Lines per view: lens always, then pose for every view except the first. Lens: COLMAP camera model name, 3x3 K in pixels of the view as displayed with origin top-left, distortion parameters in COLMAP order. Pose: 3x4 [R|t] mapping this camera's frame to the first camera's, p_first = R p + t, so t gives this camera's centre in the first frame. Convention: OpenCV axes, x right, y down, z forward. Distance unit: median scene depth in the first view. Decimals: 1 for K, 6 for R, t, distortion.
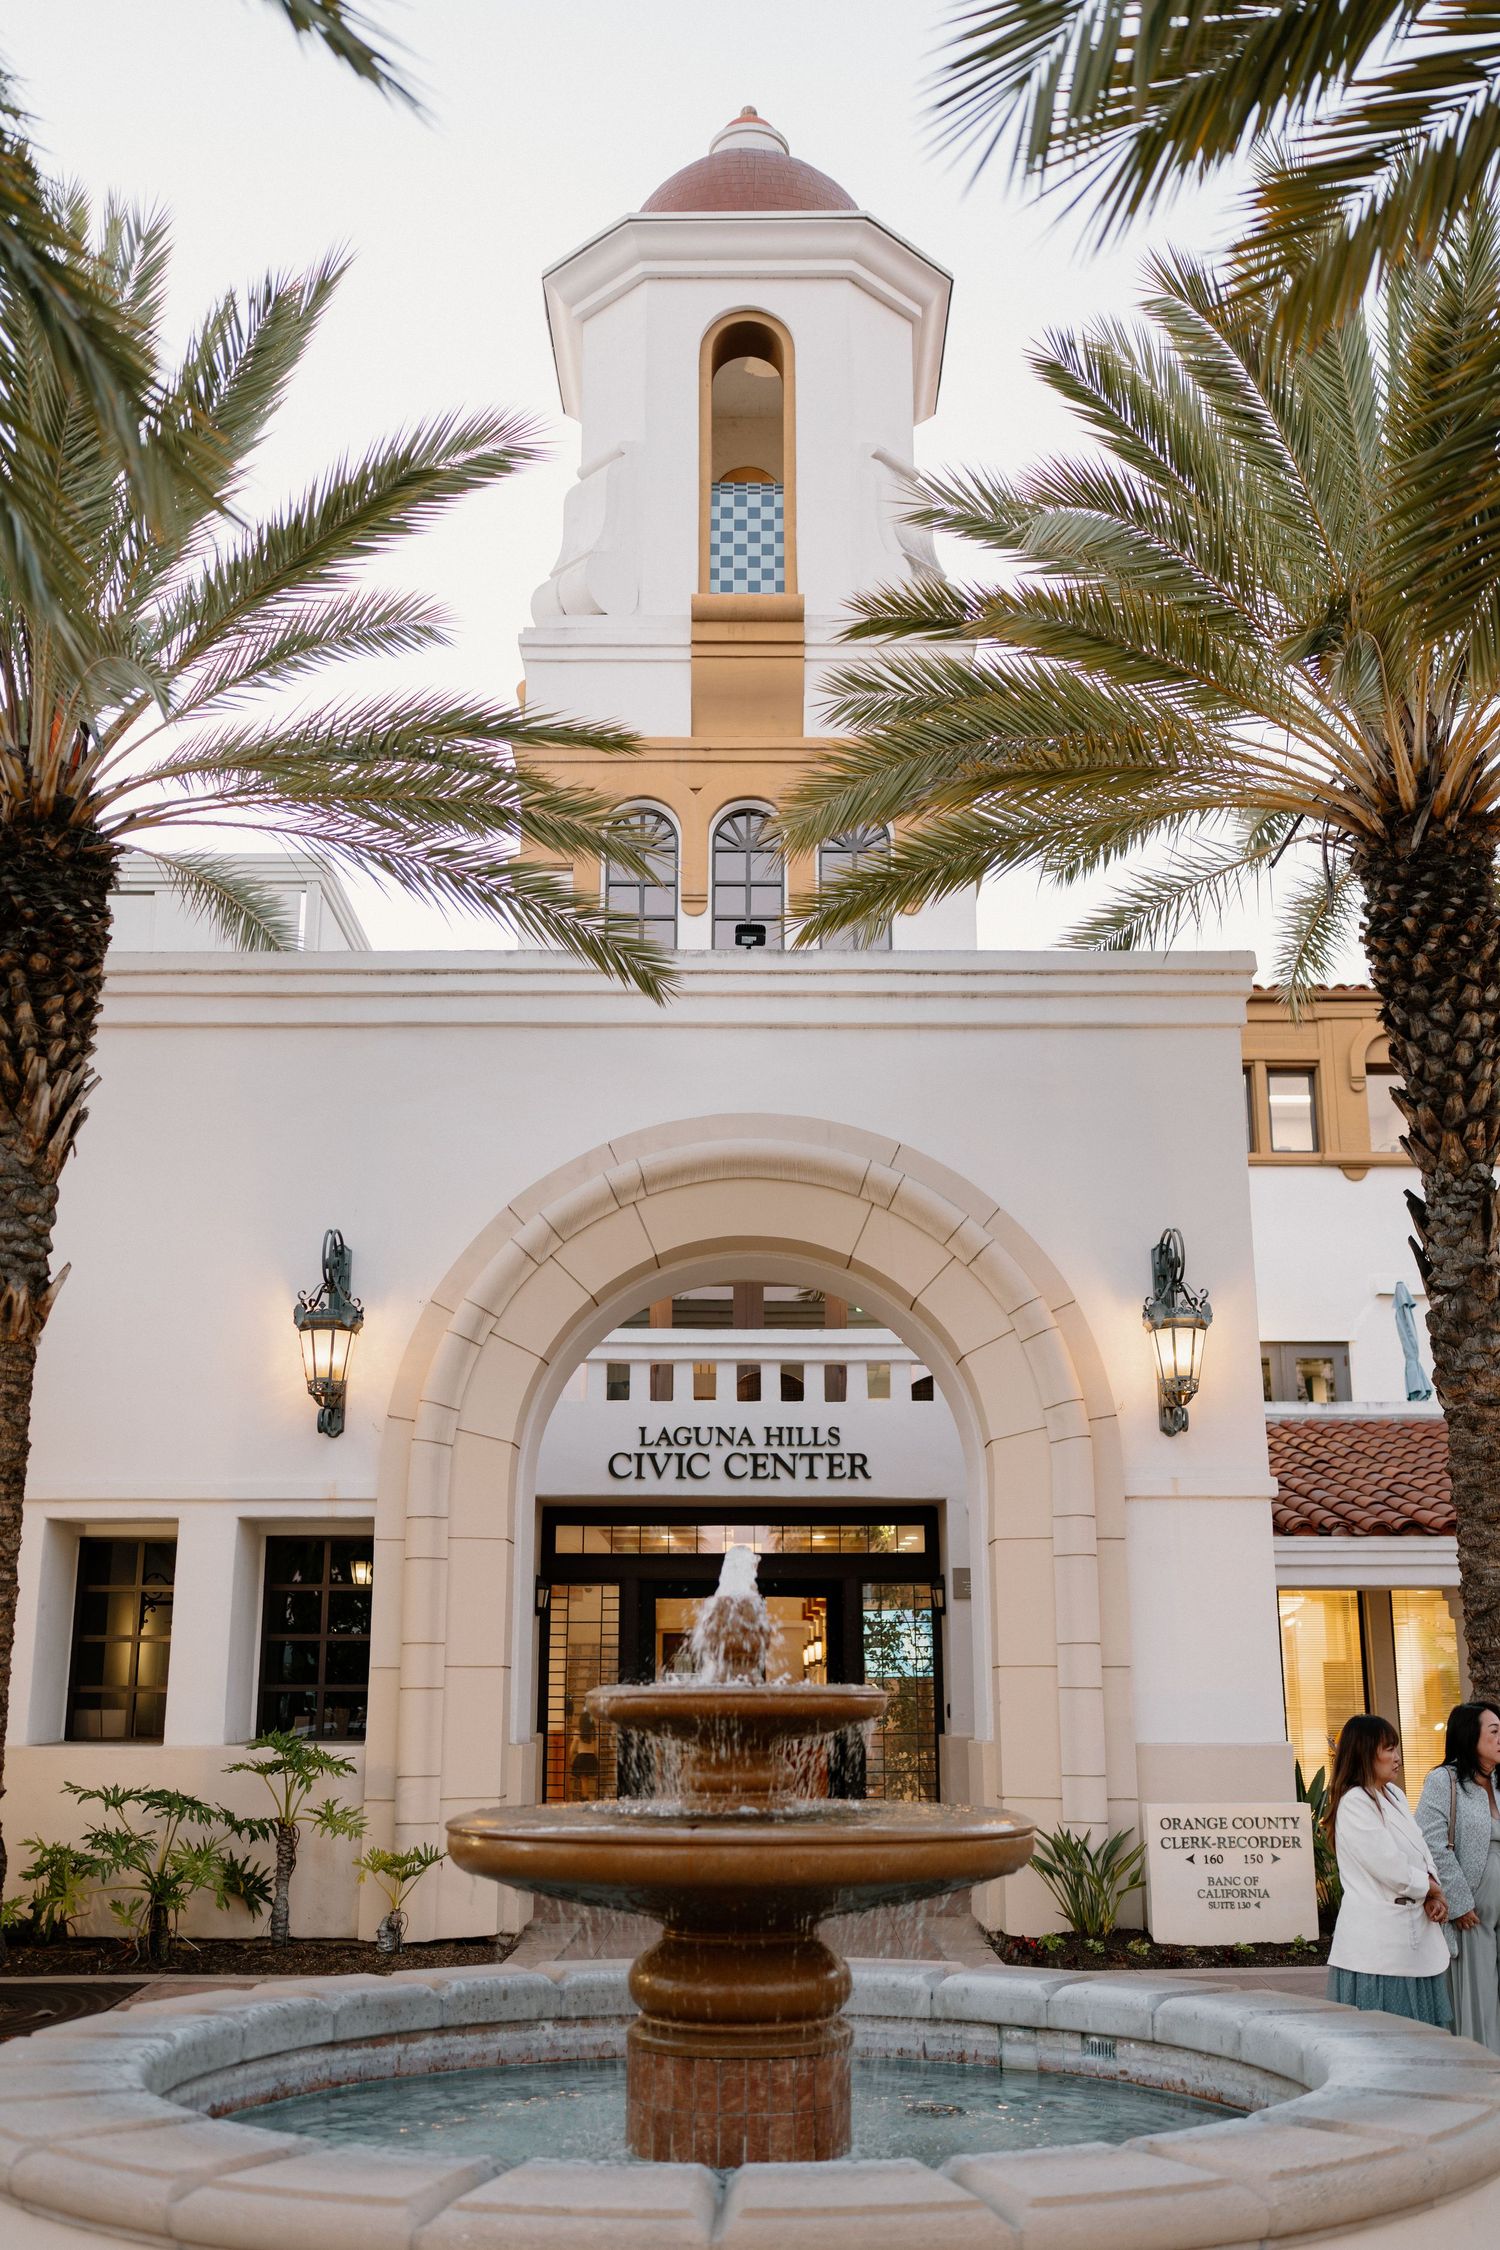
lens RADIAL K [[2157.1, 0, 752.8], [0, 2157.1, 1132.0], [0, 0, 1]] dist [-0.007969, 0.020606]
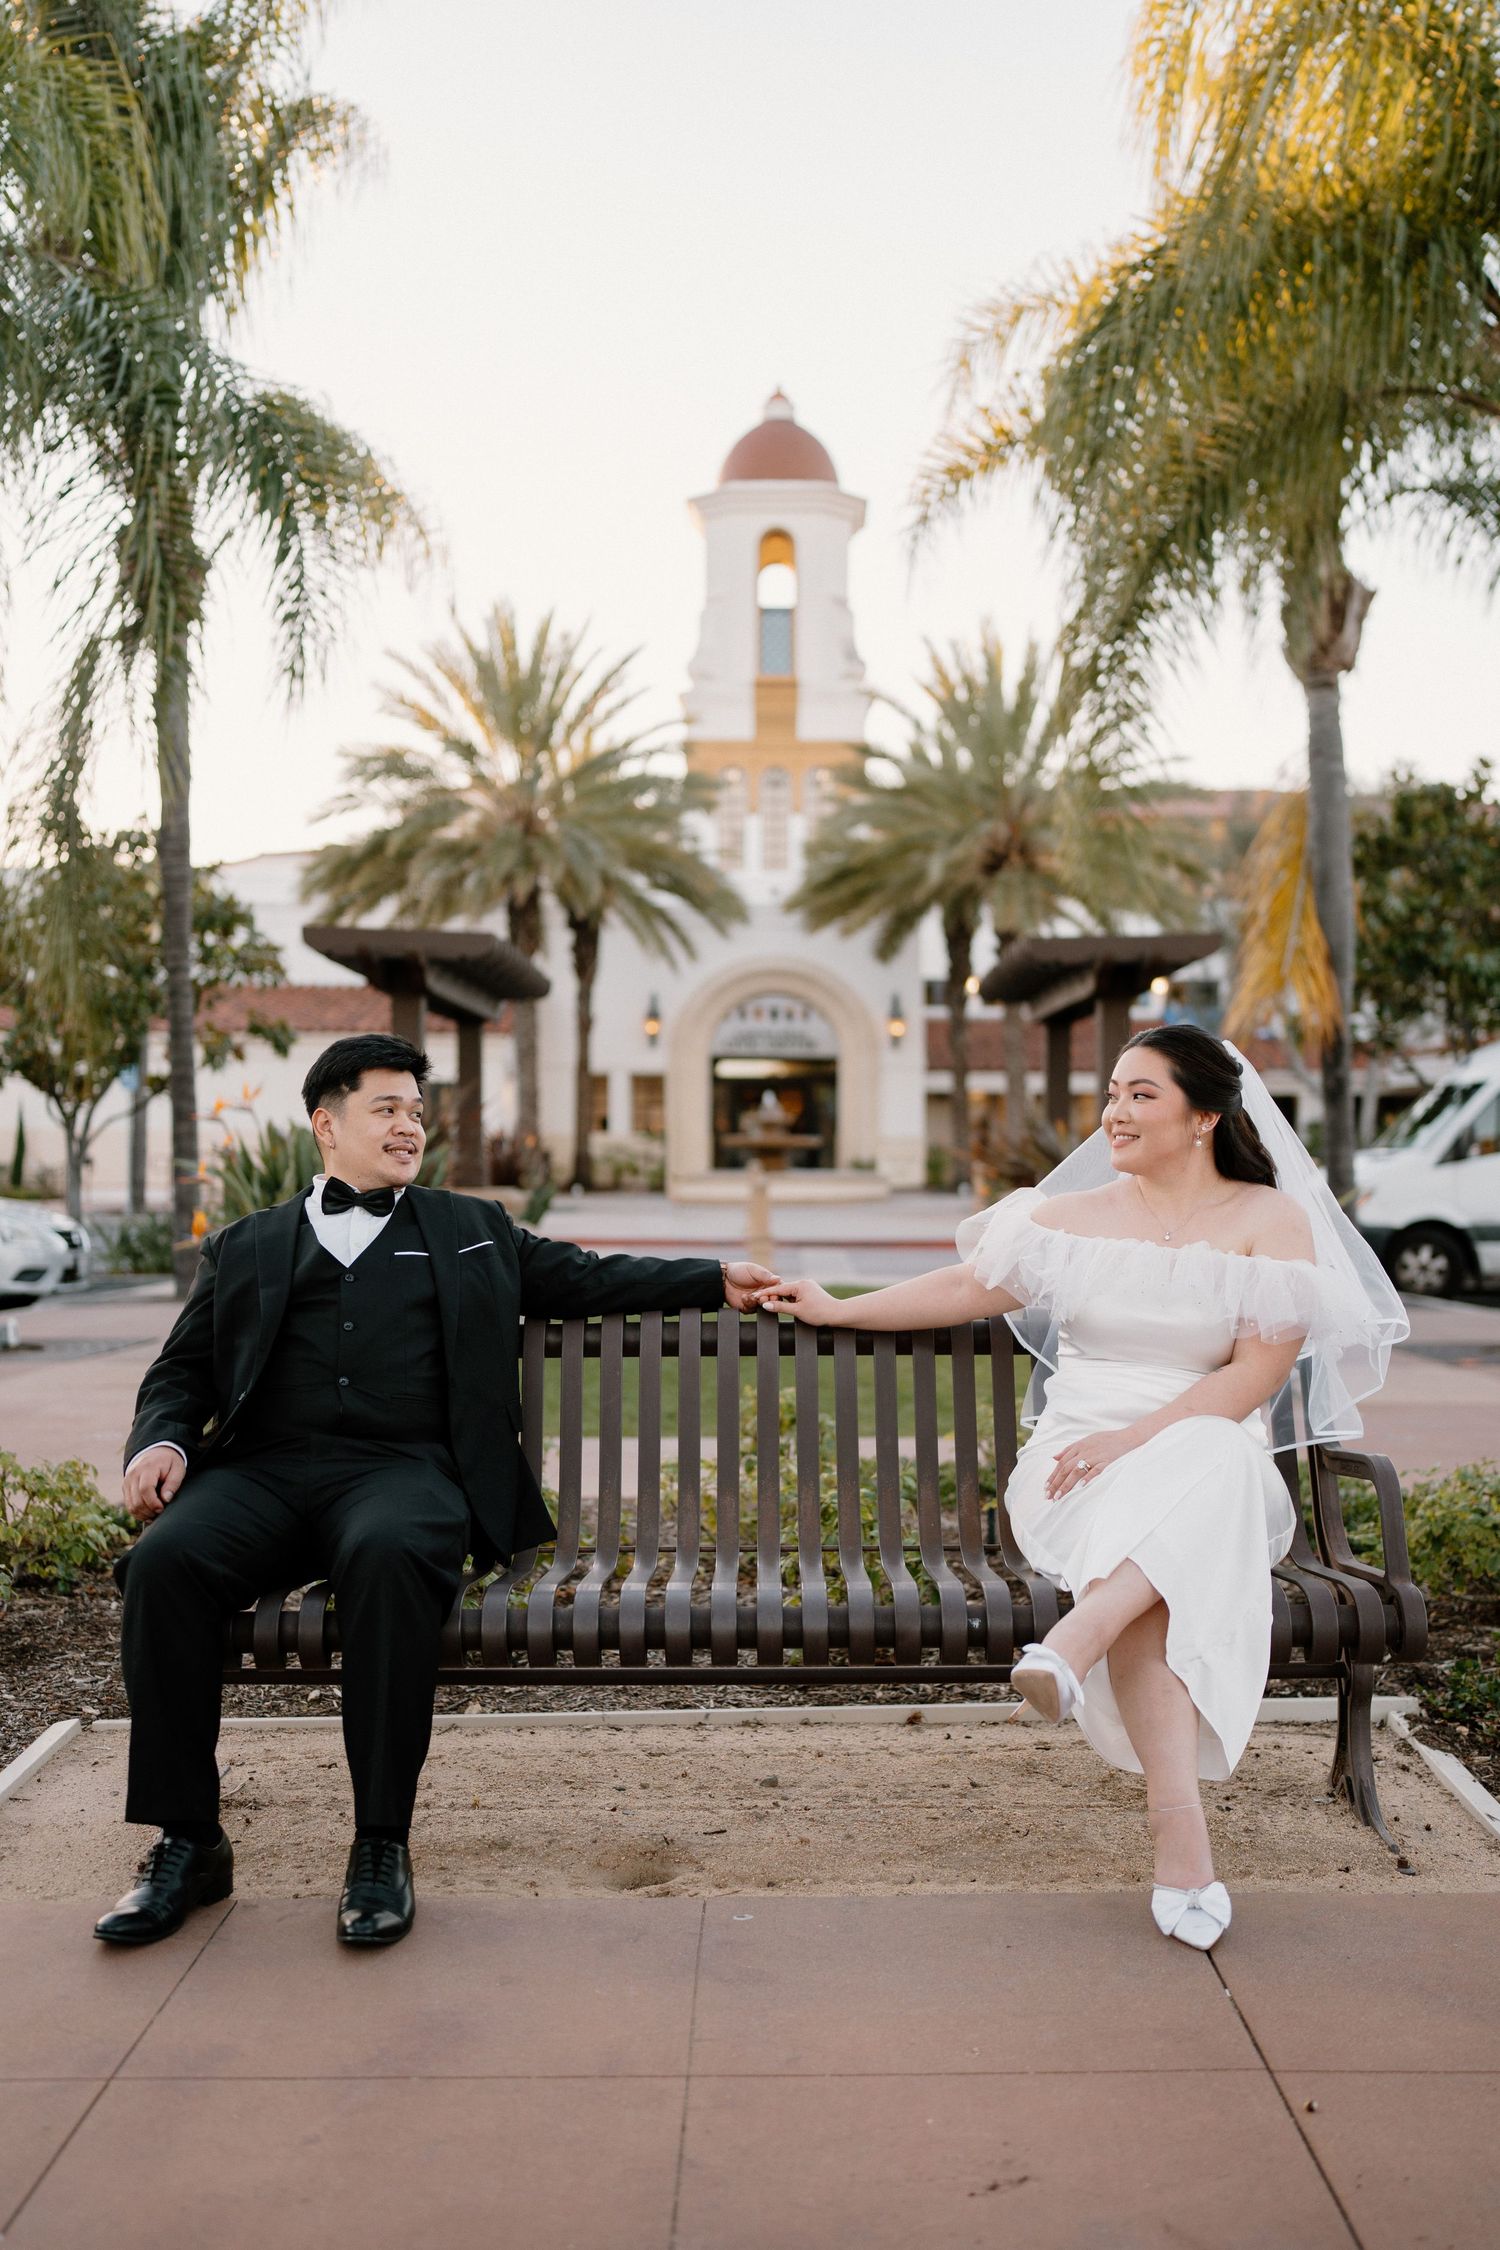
lens RADIAL K [[2221.2, 0, 750.0], [0, 2221.2, 1125.0], [0, 0, 1]] dist [0.035189, 0.009914]
pose [[0.999703, 0.012647, -0.020809, 0.042007], [-0.007115, 0.968966, 0.247092, -0.663336], [0.023288, -0.246870, 0.968769, -2.653563]]
